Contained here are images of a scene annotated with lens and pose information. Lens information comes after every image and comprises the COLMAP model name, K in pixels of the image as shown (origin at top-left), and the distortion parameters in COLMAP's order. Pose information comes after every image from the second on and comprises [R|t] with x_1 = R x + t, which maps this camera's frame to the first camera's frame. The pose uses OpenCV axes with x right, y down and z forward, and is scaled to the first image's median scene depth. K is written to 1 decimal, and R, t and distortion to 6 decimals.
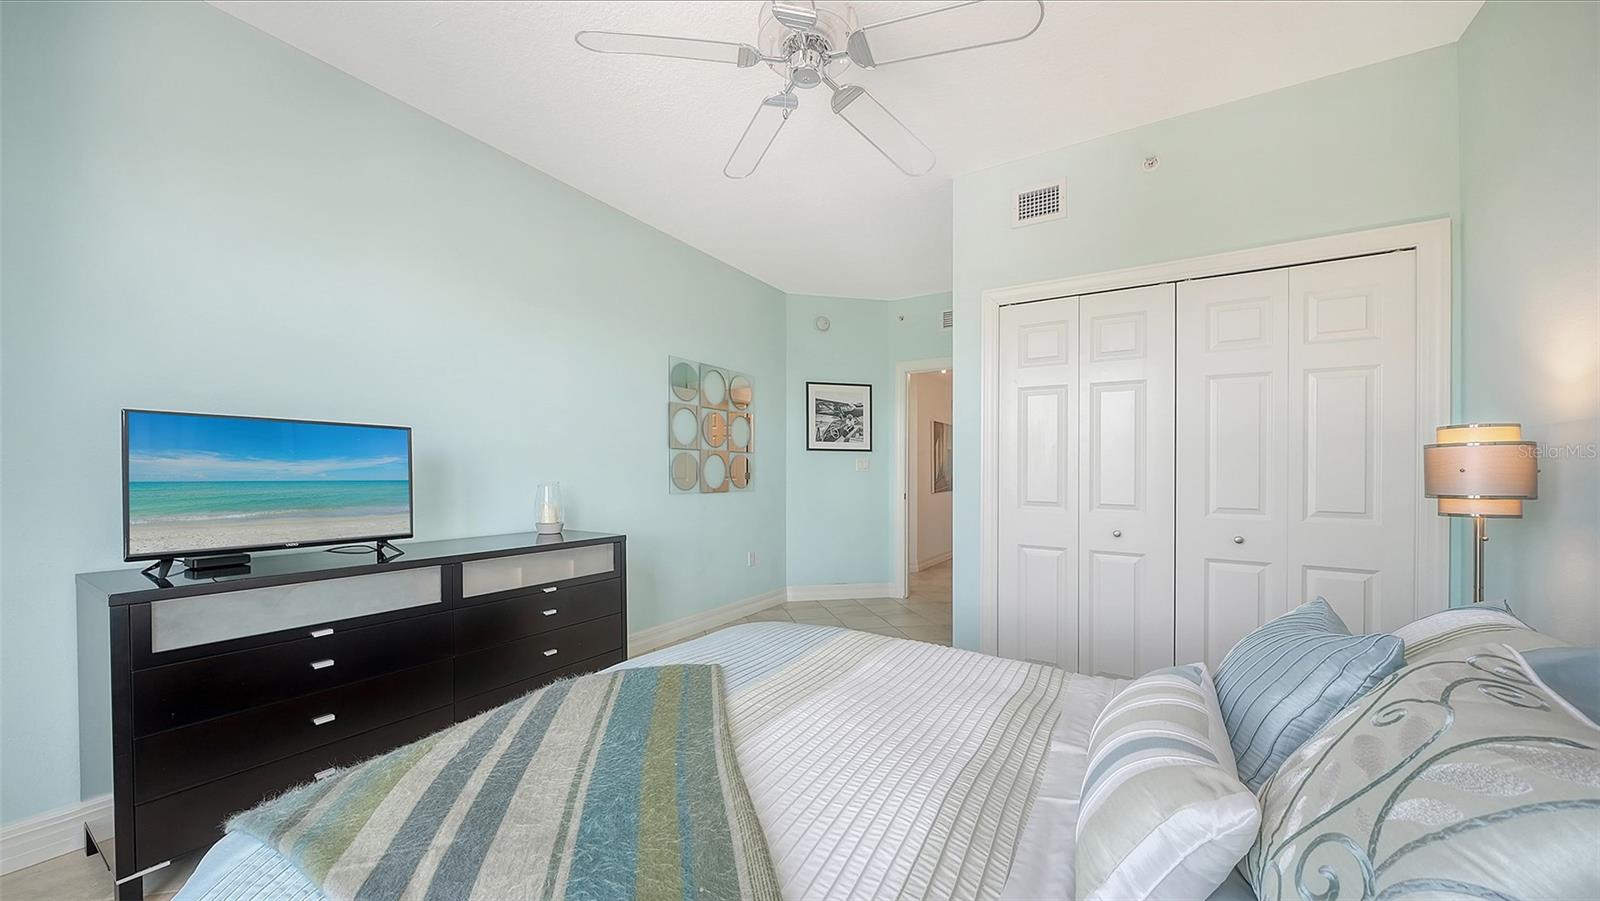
lens RADIAL K [[529.2, 0, 803.2], [0, 529.2, 458.2], [0, 0, 1]] dist [-0.000941, -0.000124]
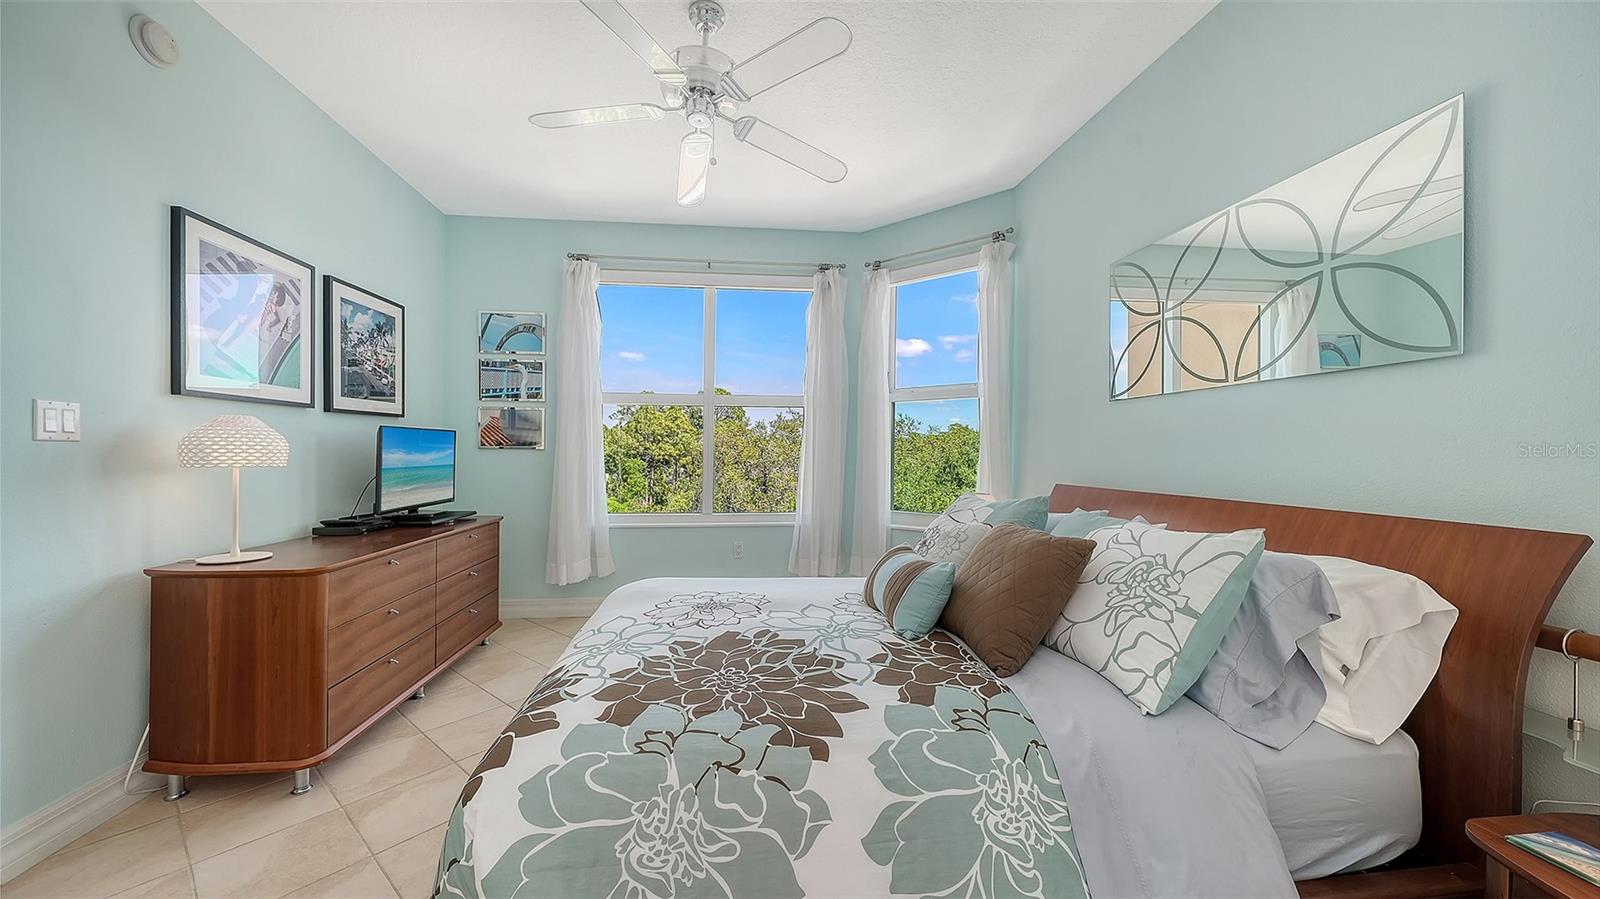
lens RADIAL K [[574.0, 0, 800.5], [0, 574.0, 456.7], [0, 0, 1]] dist [-0.003124, -0.000246]
pose [[0.804215, -0.033706, 0.593382, -1.127723], [0.005704, 0.998782, 0.049003, -0.067708], [-0.594311, -0.036025, 0.803428, -1.139732]]
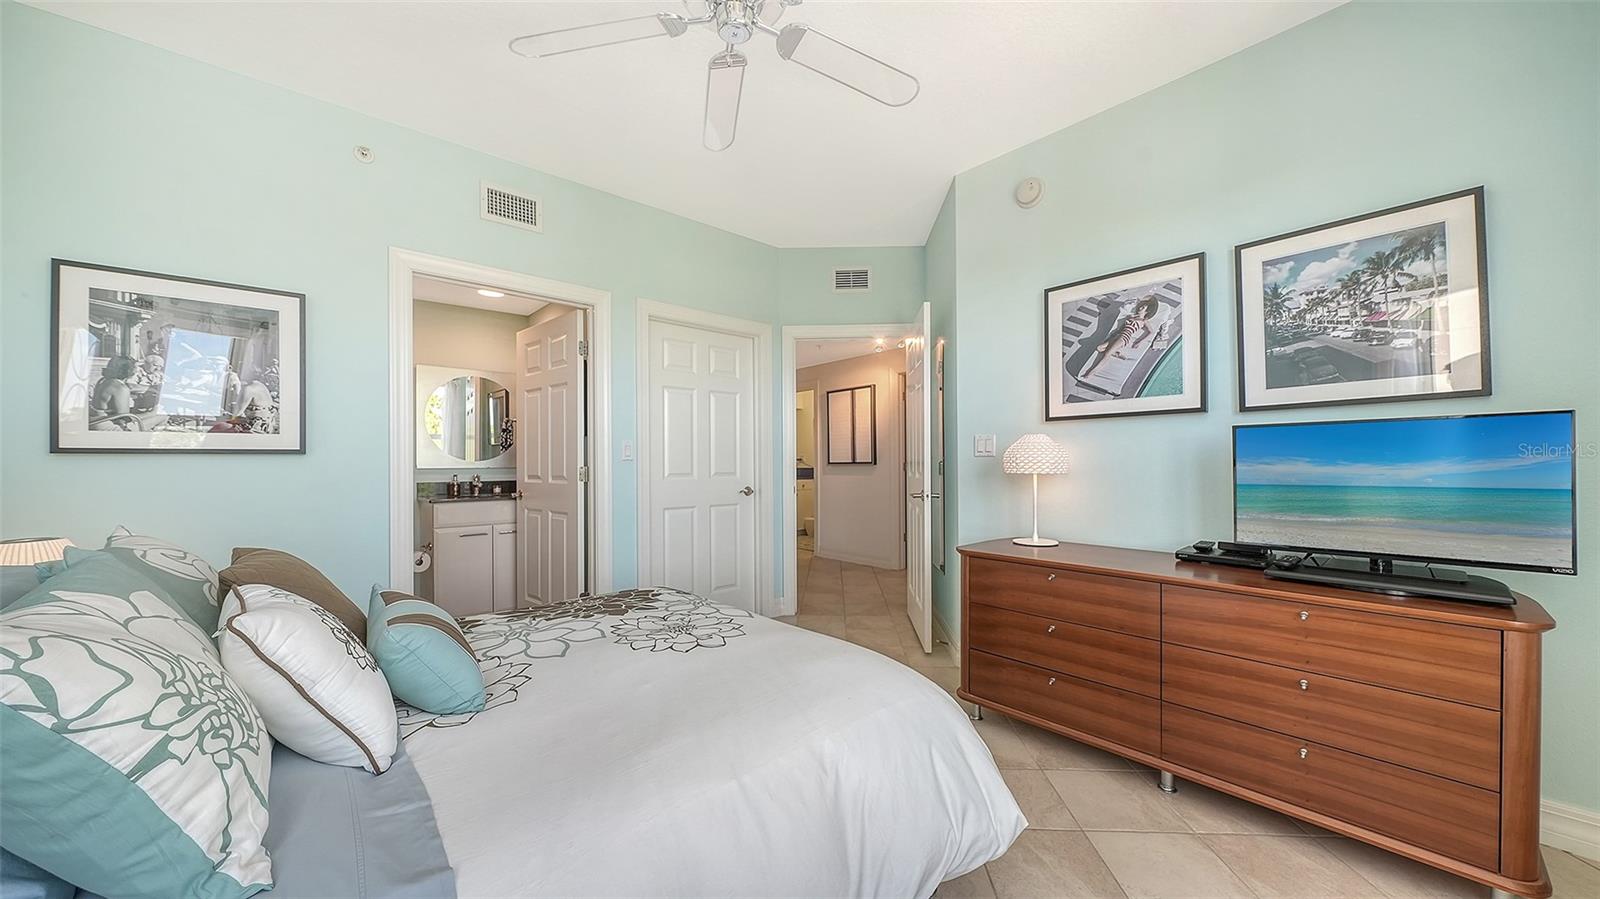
lens RADIAL K [[529.2, 0, 803.2], [0, 529.2, 457.2], [0, 0, 1]] dist [-0.000941, -0.000124]
pose [[-0.309885, -0.037652, -0.950028, 0.211315], [0.021697, 0.998675, -0.046657, 0.014256], [0.950526, -0.035071, -0.308658, 0.347721]]
